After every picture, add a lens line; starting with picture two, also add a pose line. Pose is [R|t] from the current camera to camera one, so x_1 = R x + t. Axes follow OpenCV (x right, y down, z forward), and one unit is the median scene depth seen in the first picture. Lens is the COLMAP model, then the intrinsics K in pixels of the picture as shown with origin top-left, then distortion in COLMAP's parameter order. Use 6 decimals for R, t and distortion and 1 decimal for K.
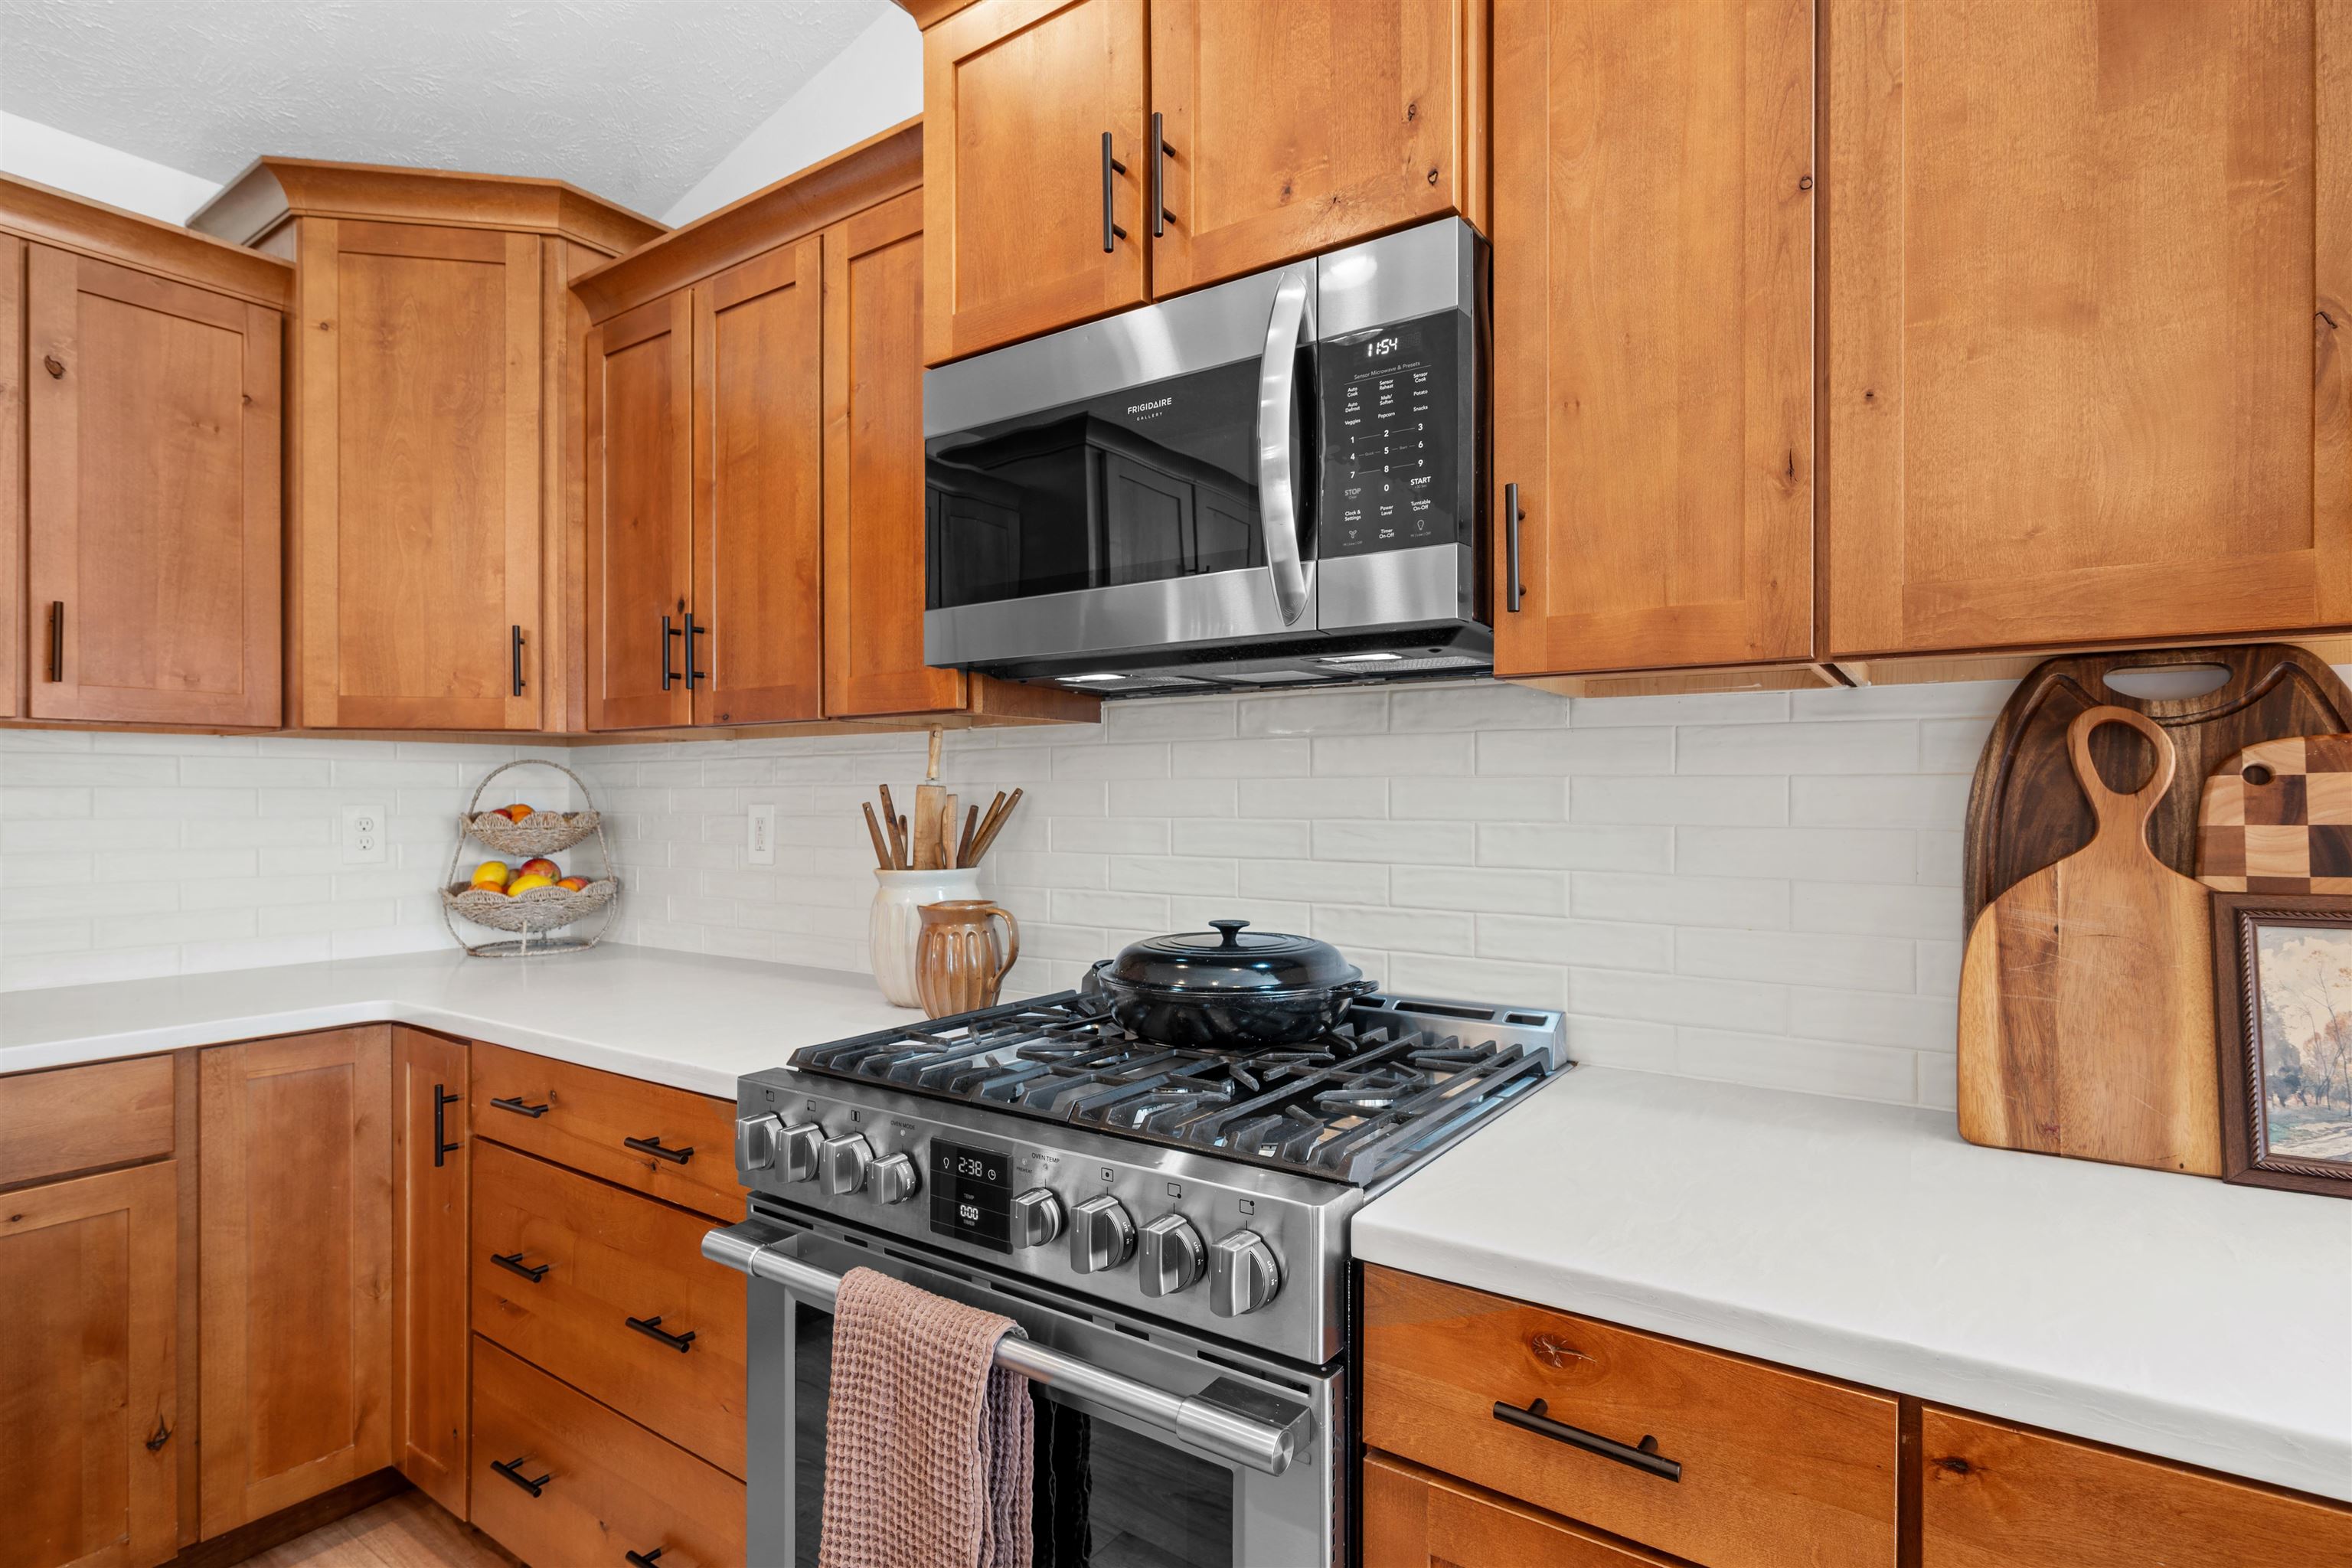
lens RADIAL K [[1170.0, 0, 1177.9], [0, 1170.0, 790.1], [0, 0, 1]] dist [-0.000342, 0.000234]
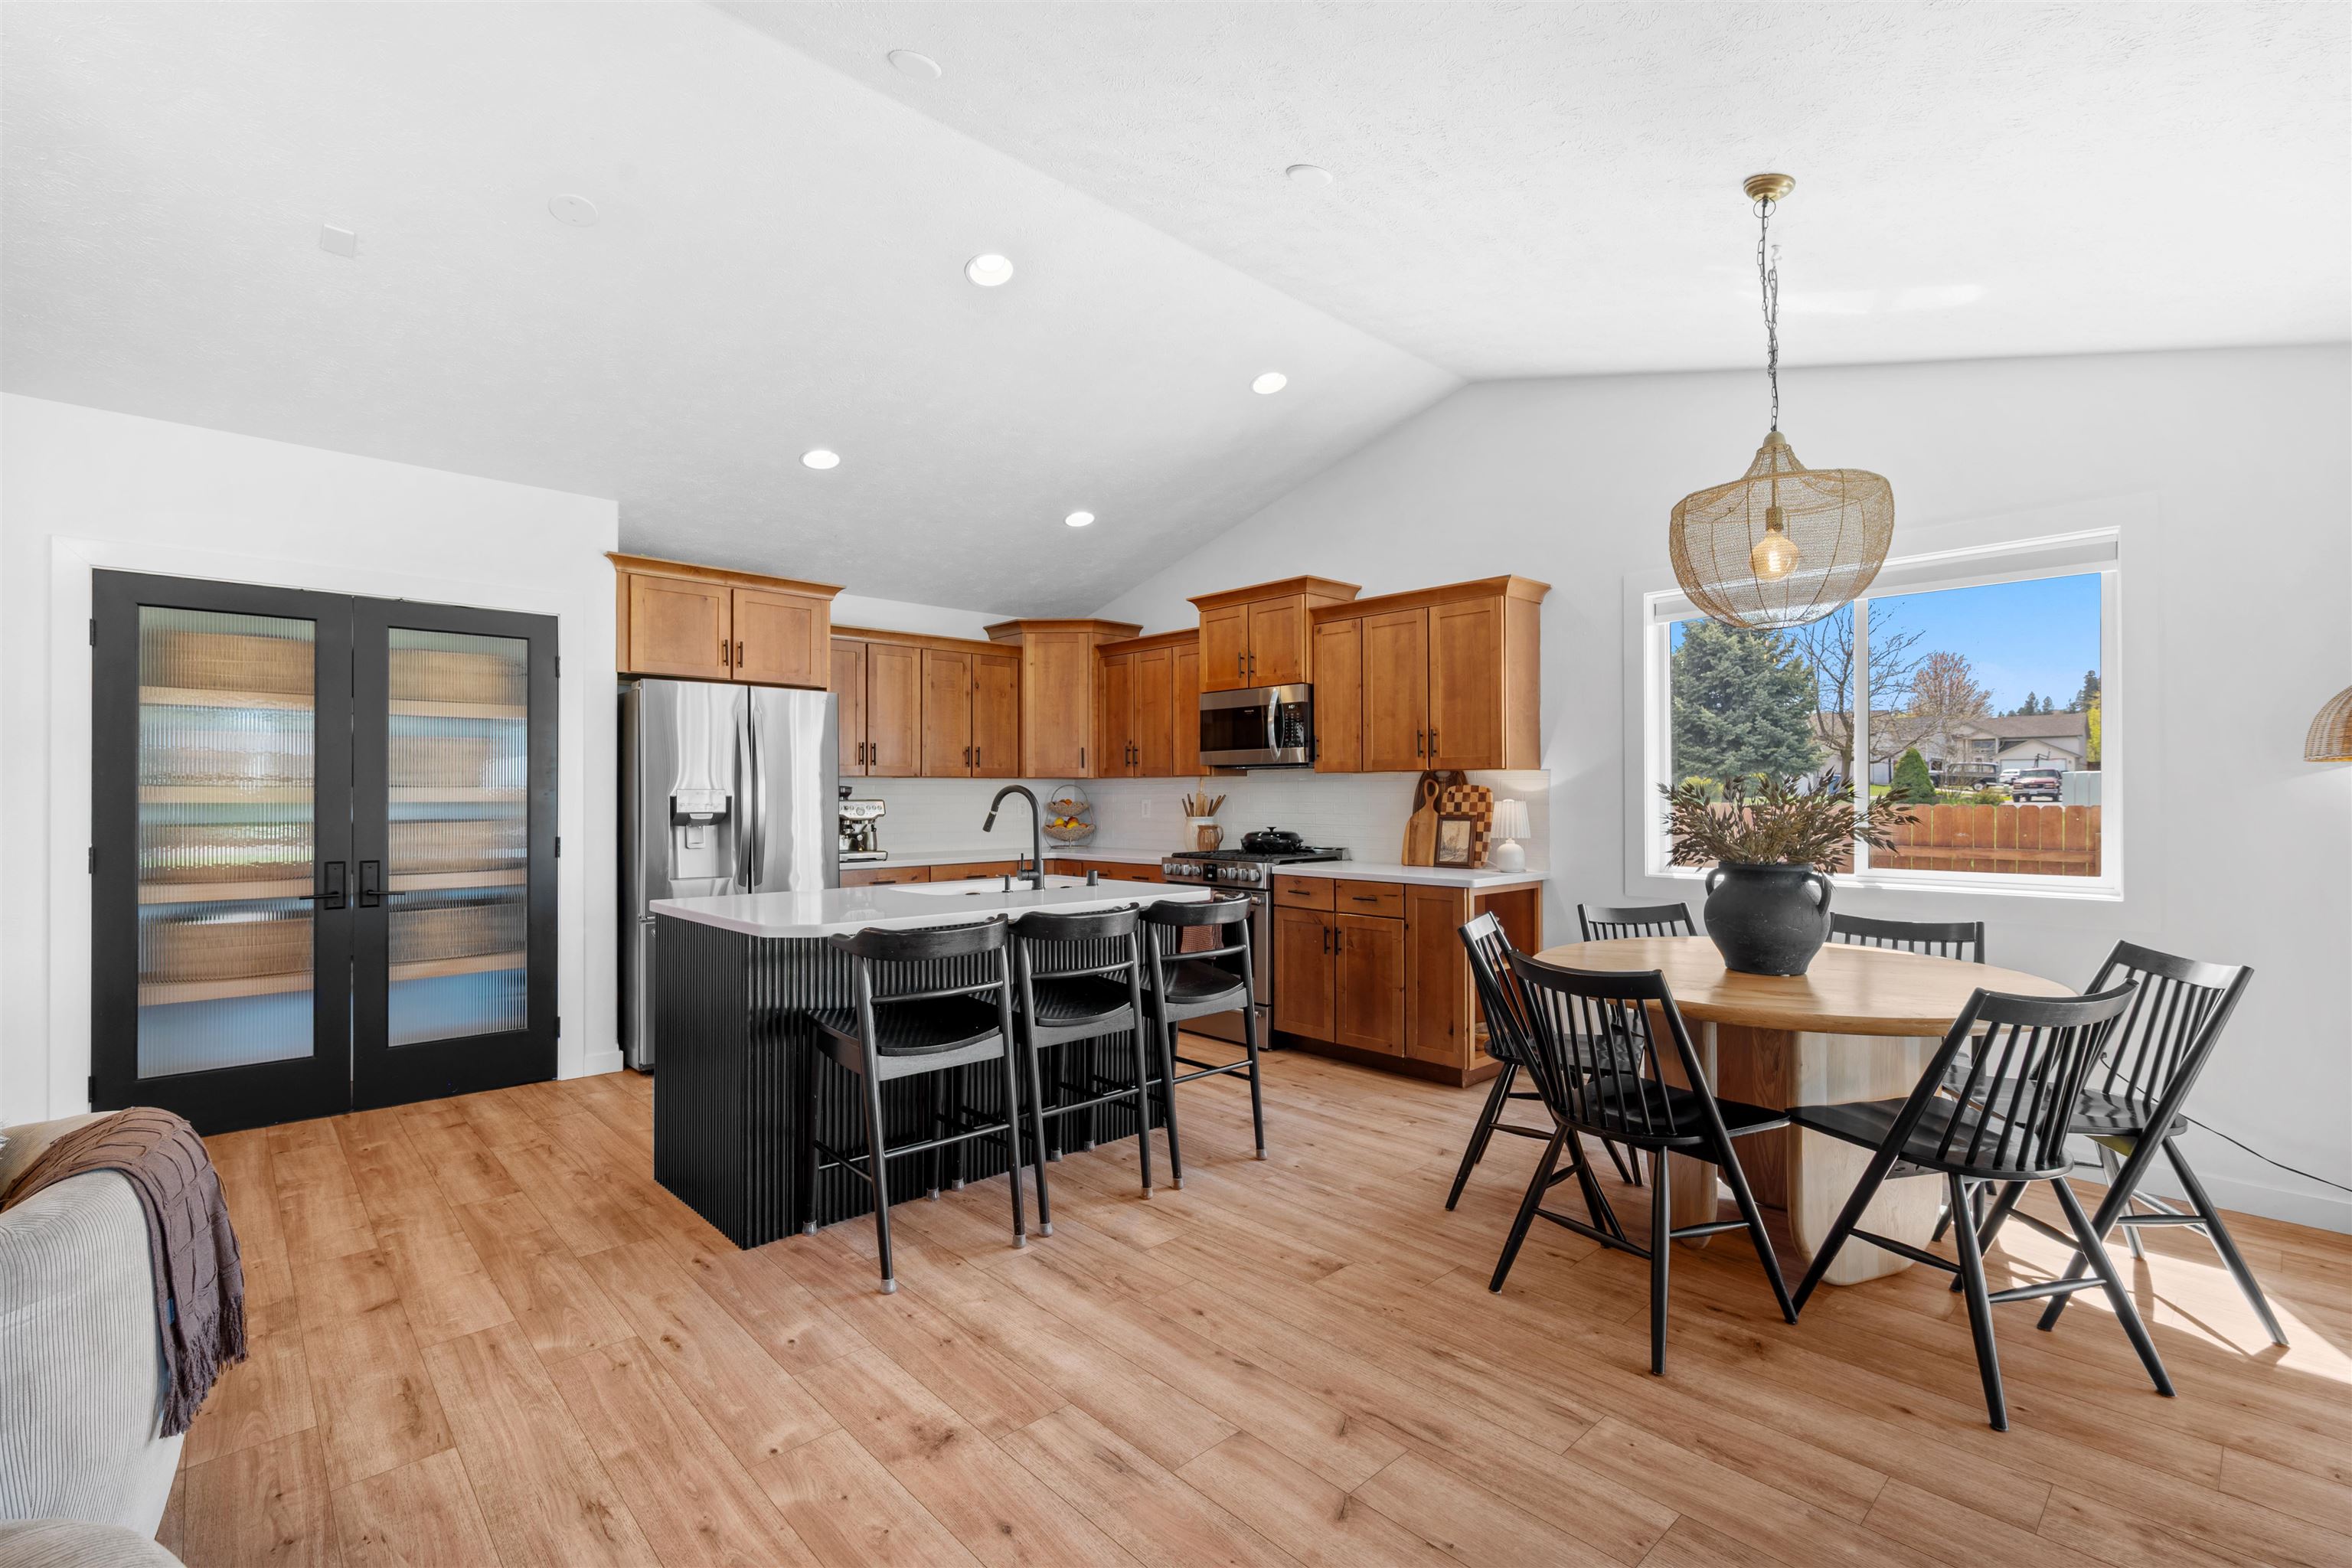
lens RADIAL K [[1044.9, 0, 1181.3], [0, 1044.9, 790.5], [0, 0, 1]] dist [0.001405, 0.000299]
pose [[0.977702, -0.002167, -0.209987, 0.436427], [0.002534, 0.999996, 0.001478, -0.019881], [0.209983, -0.001977, 0.977703, -2.314041]]
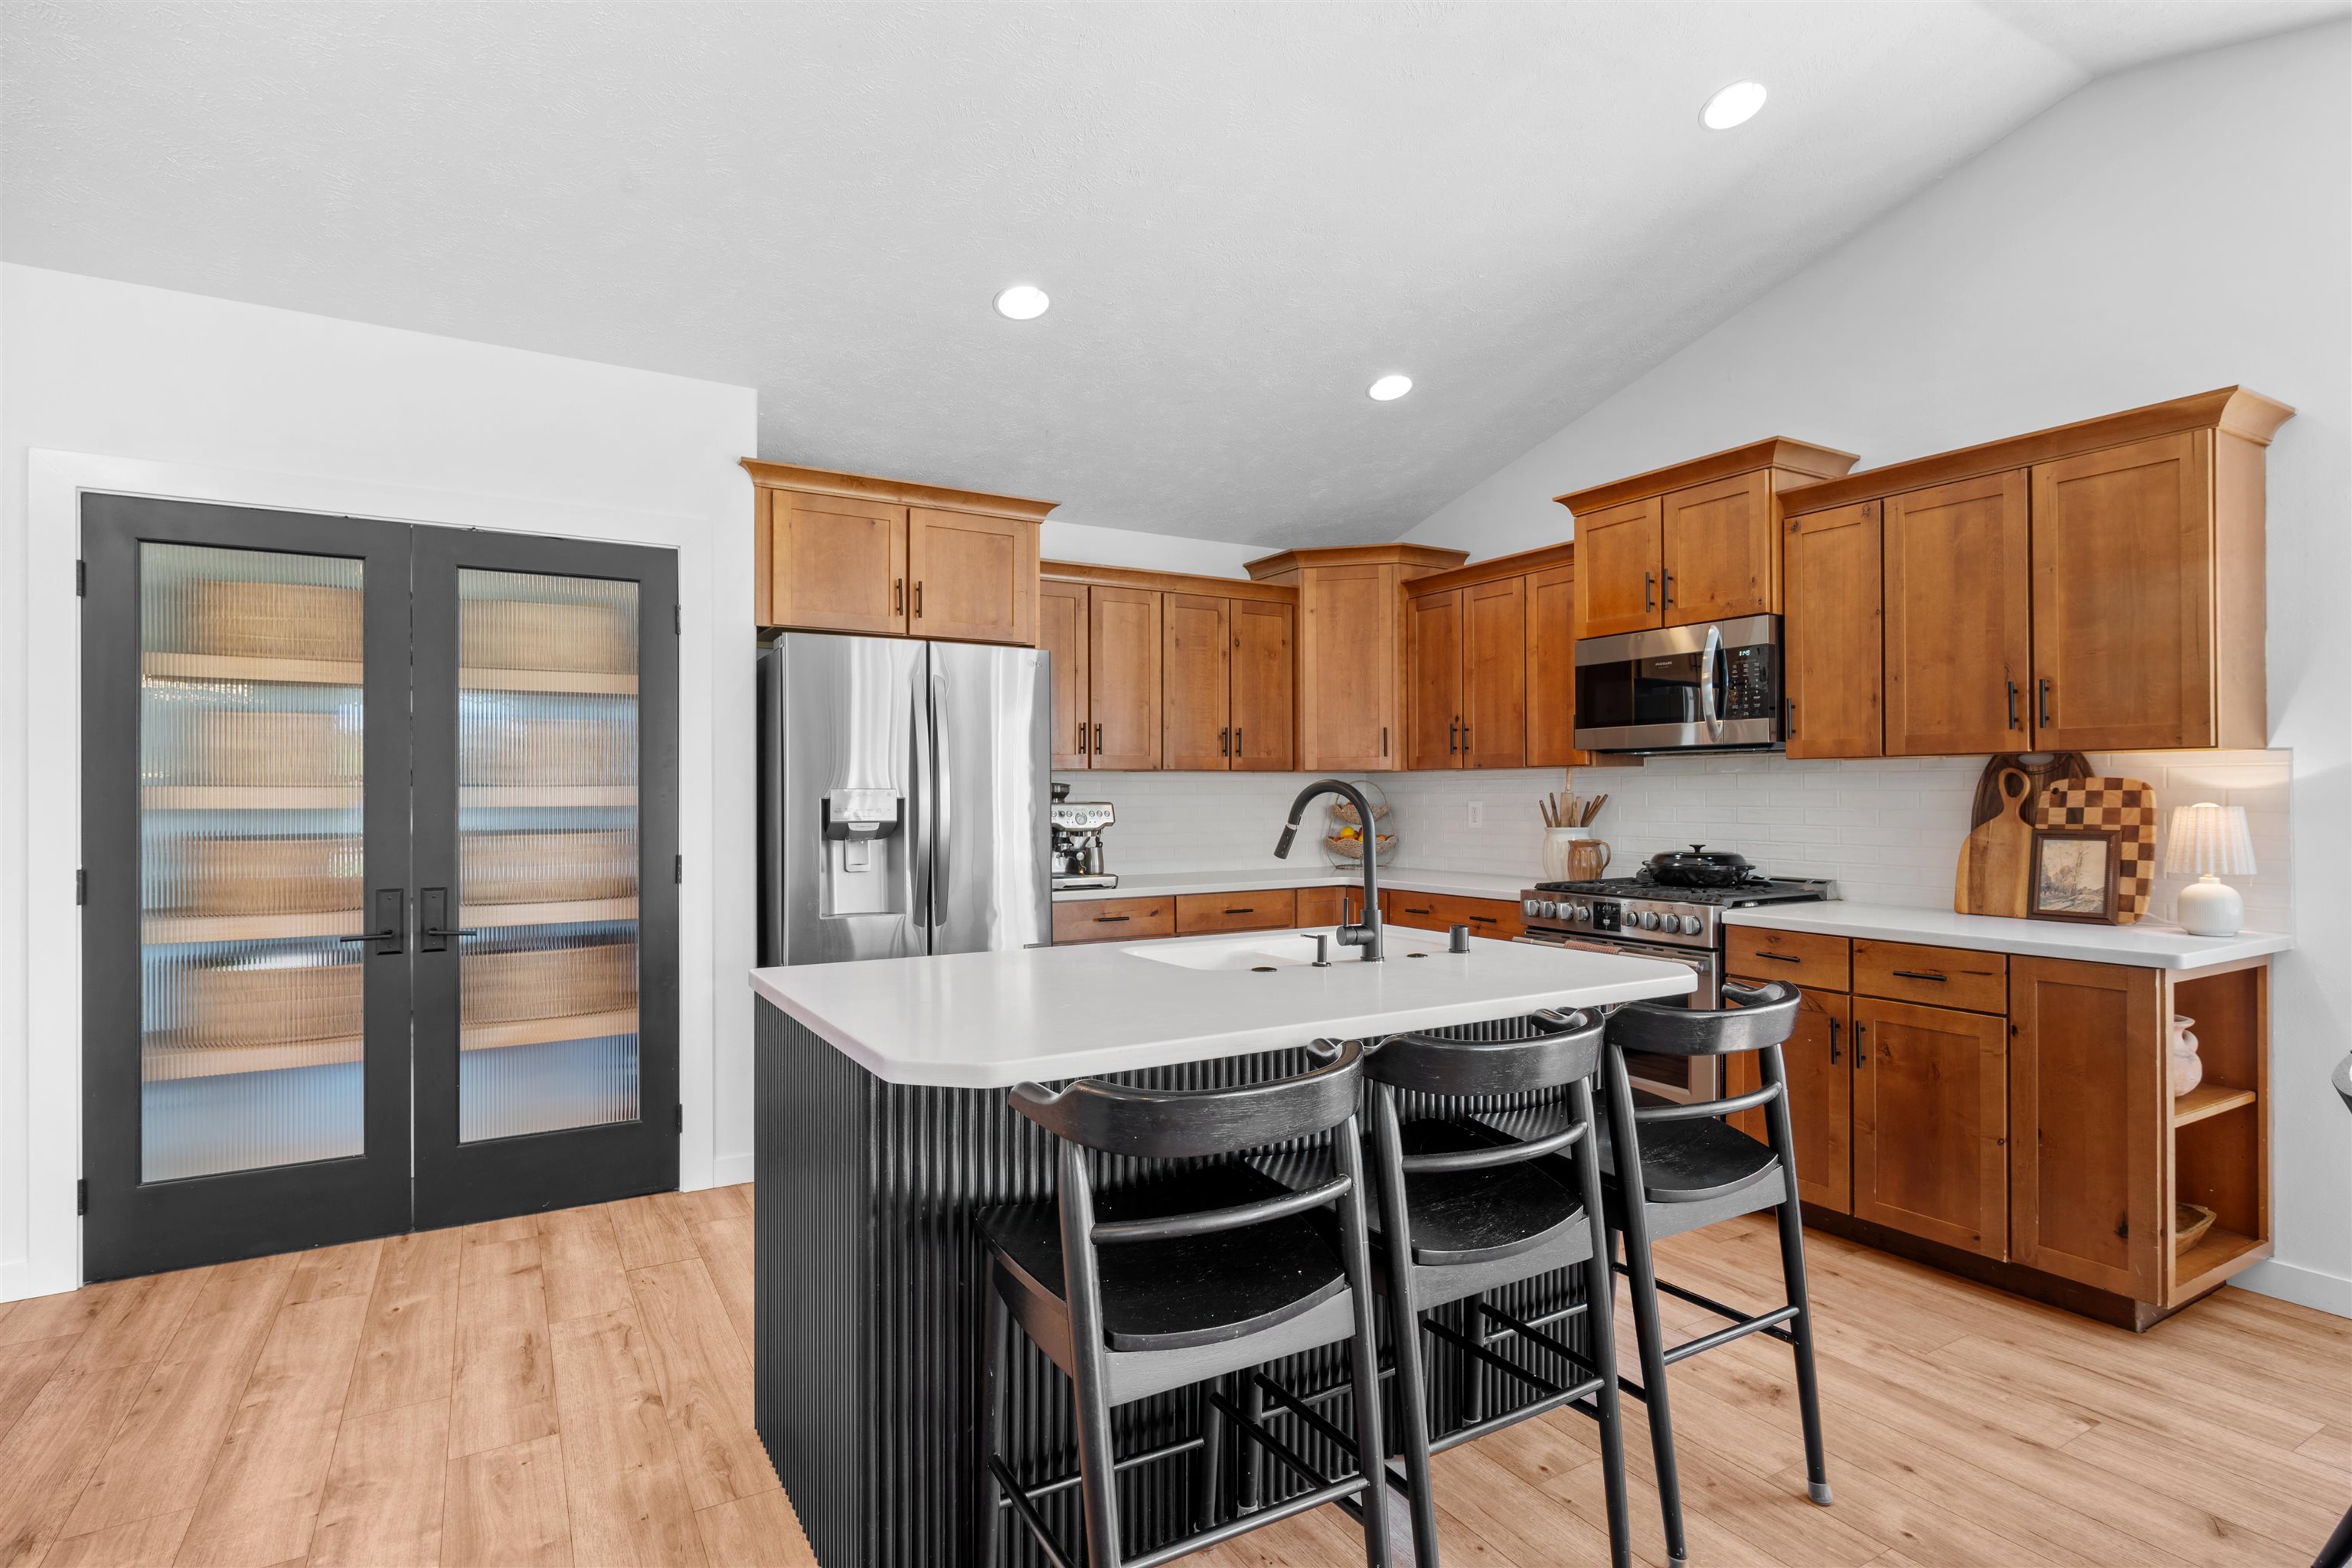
lens RADIAL K [[1170.0, 0, 1177.9], [0, 1170.0, 790.1], [0, 0, 1]] dist [-0.000342, 0.000234]
pose [[0.908497, -0.003983, -0.417871, 0.070725], [0.005417, 0.999983, 0.002244, -0.020902], [0.417855, -0.004302, 0.908503, -1.637489]]
